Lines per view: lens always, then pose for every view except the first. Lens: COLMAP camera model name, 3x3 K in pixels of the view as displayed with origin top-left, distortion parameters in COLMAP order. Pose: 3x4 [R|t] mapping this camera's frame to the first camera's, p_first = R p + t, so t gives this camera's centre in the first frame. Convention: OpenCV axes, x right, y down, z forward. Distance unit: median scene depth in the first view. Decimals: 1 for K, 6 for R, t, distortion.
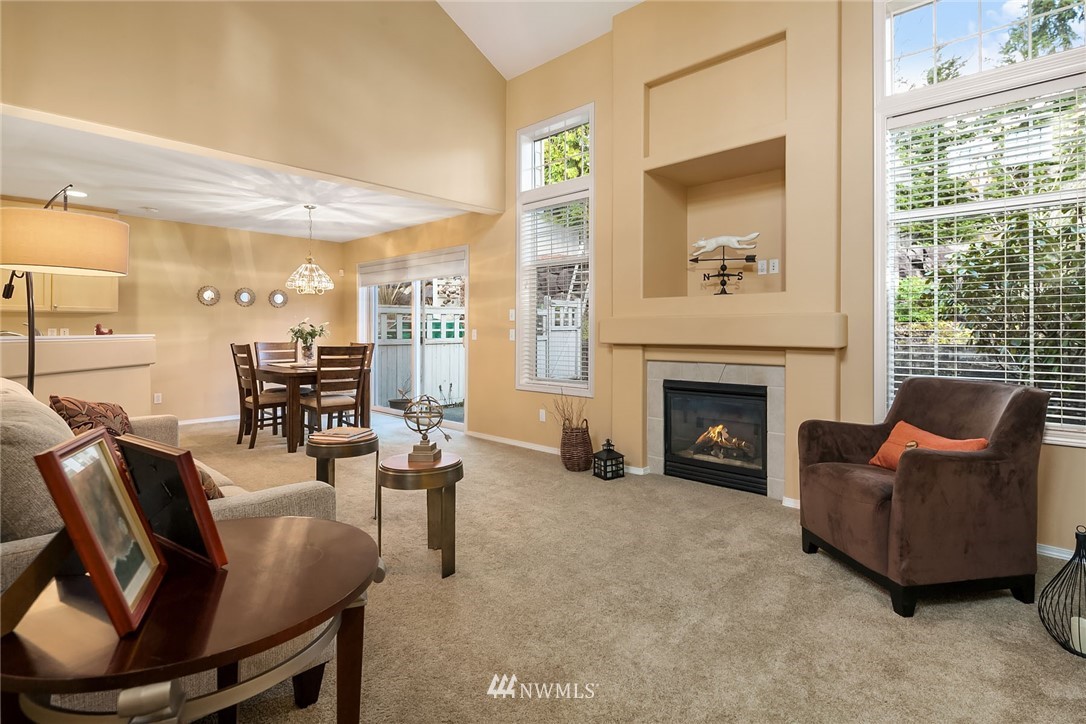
lens RADIAL K [[533.9, 0, 543.4], [0, 533.9, 330.1], [0, 0, 1]] dist [-0.001065, -0.000176]
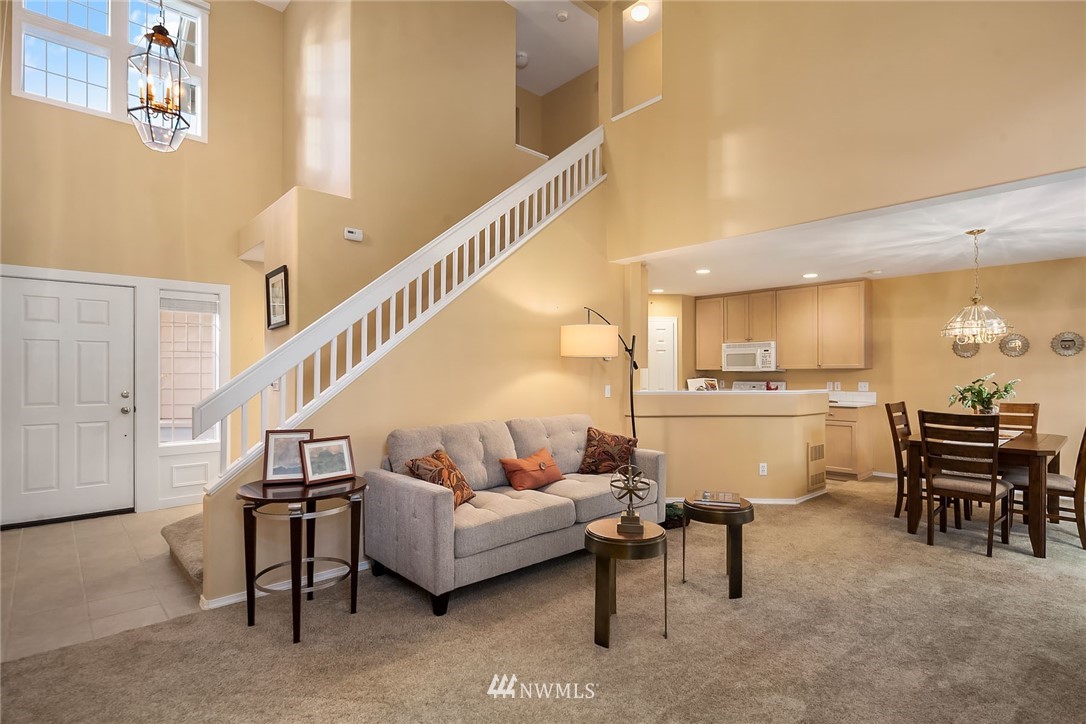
lens RADIAL K [[529.7, 0, 543.0], [0, 529.7, 362.0], [0, 0, 1]] dist [-0.000638, -0.000059]
pose [[-0.070597, -0.023310, -0.997233, 0.408852], [0.003327, 0.999716, -0.023603, -0.026108], [0.997499, -0.004984, -0.070500, 0.463063]]
